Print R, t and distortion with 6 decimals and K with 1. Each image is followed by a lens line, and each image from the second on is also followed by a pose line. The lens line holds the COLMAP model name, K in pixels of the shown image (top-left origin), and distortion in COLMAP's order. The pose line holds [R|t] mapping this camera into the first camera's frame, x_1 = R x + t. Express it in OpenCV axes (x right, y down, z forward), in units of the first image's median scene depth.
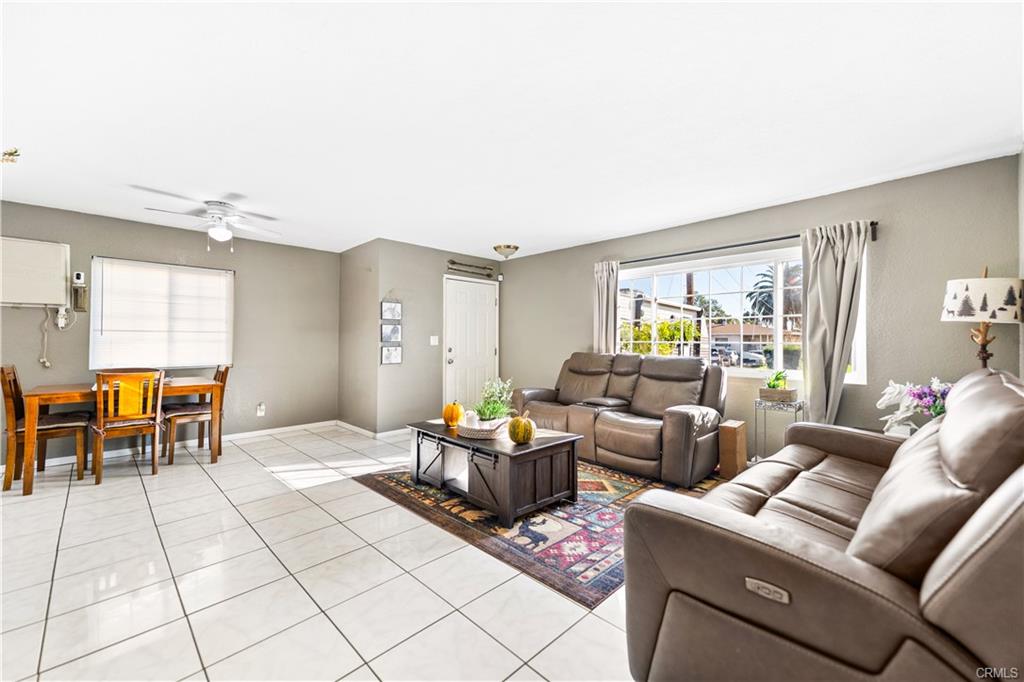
lens RADIAL K [[407.1, 0, 518.3], [0, 407.1, 337.3], [0, 0, 1]] dist [0.036199, -0.007953]
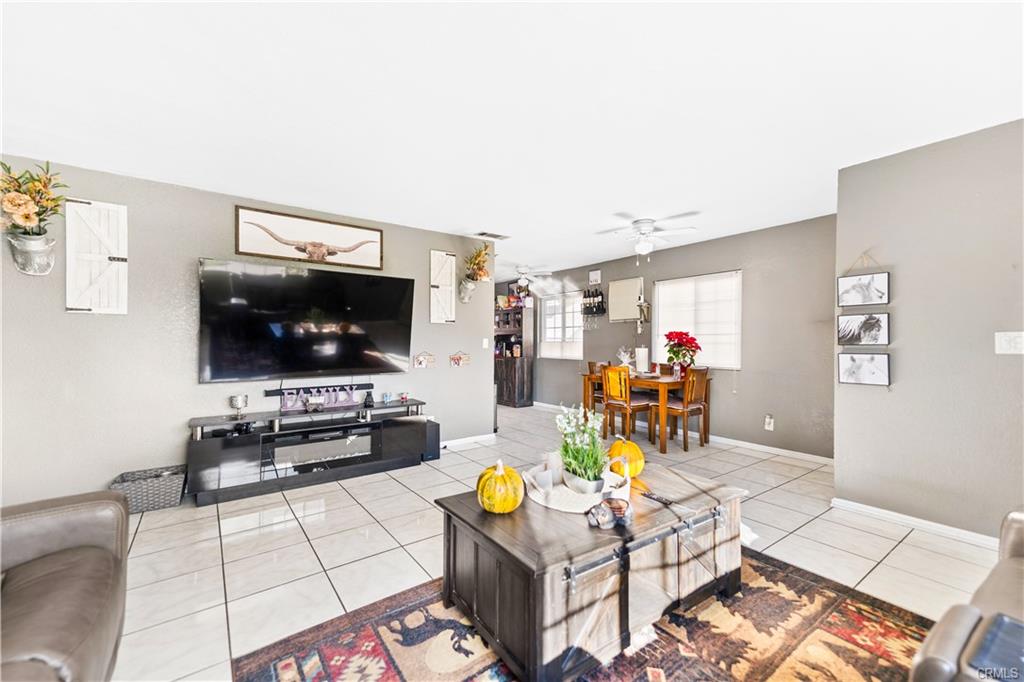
lens RADIAL K [[417.0, 0, 512.0], [0, 417.0, 341.0], [0, 0, 1]] dist [0.036721, -0.008235]
pose [[-0.160253, -0.004610, -0.987065, 0.551208], [0.008369, 0.999947, -0.006029, 0.008197], [0.987041, -0.009227, -0.160206, 0.987241]]
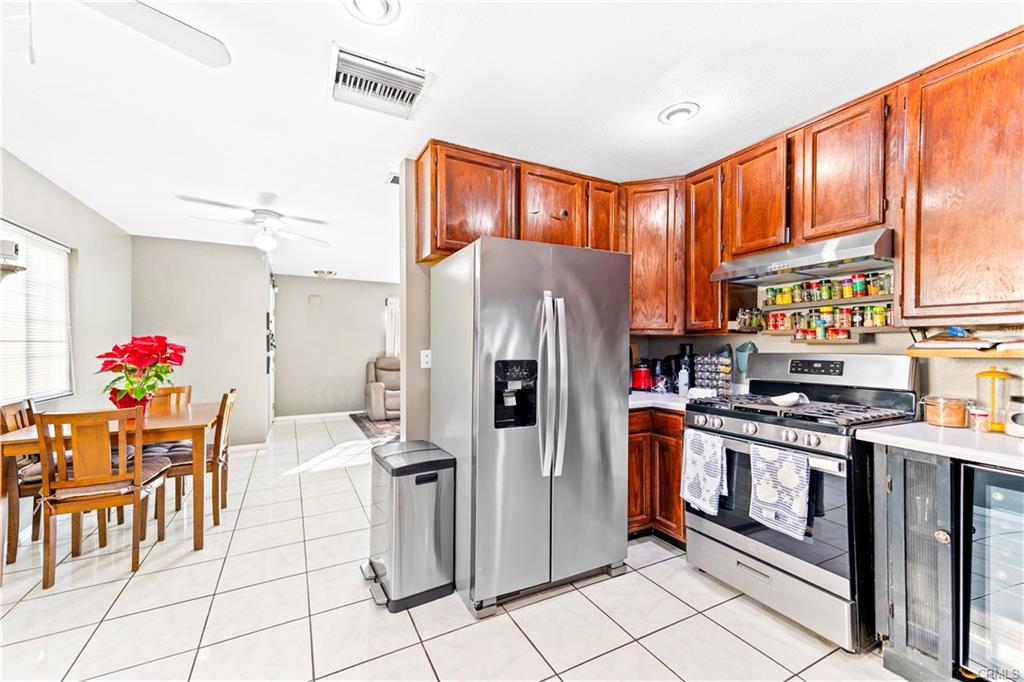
lens RADIAL K [[405.5, 0, 506.9], [0, 405.5, 343.1], [0, 0, 1]] dist [0.035460, -0.007640]
pose [[0.314452, 0.000476, 0.949273, -1.768443], [-0.013620, 0.999899, 0.004010, -0.037156], [-0.949176, -0.014190, 0.314426, 0.170173]]
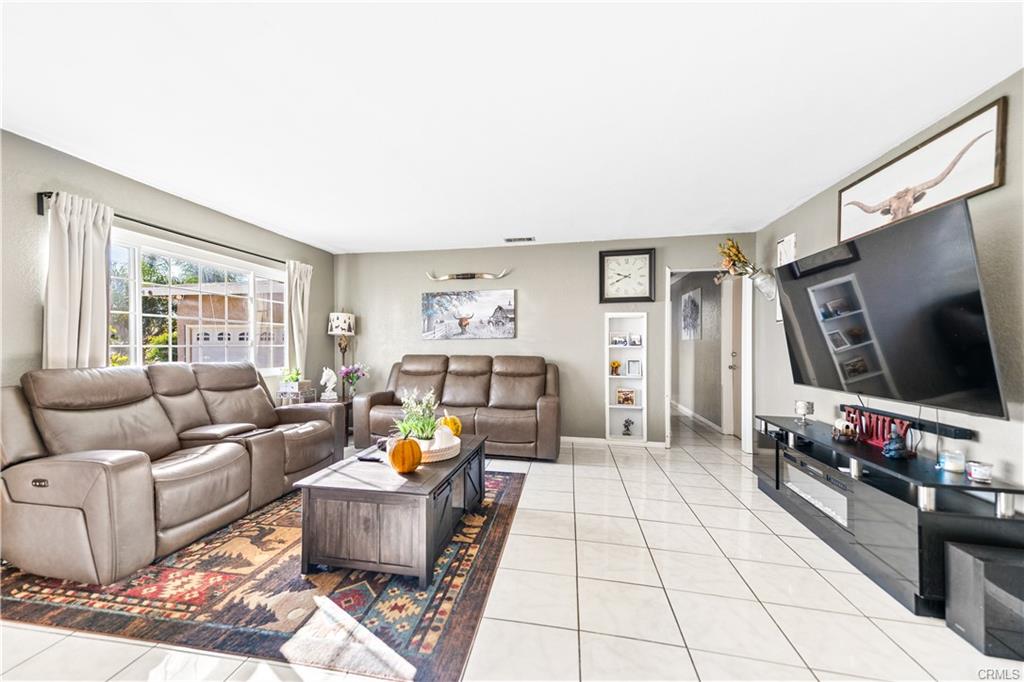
lens RADIAL K [[417.4, 0, 477.3], [0, 417.4, 345.8], [0, 0, 1]] dist [0.029115, -0.000138]
pose [[-0.527487, -0.005368, 0.849546, -0.855141], [-0.010211, 0.999948, -0.000021, 0.008519], [-0.849502, -0.008686, -0.527514, 1.341160]]
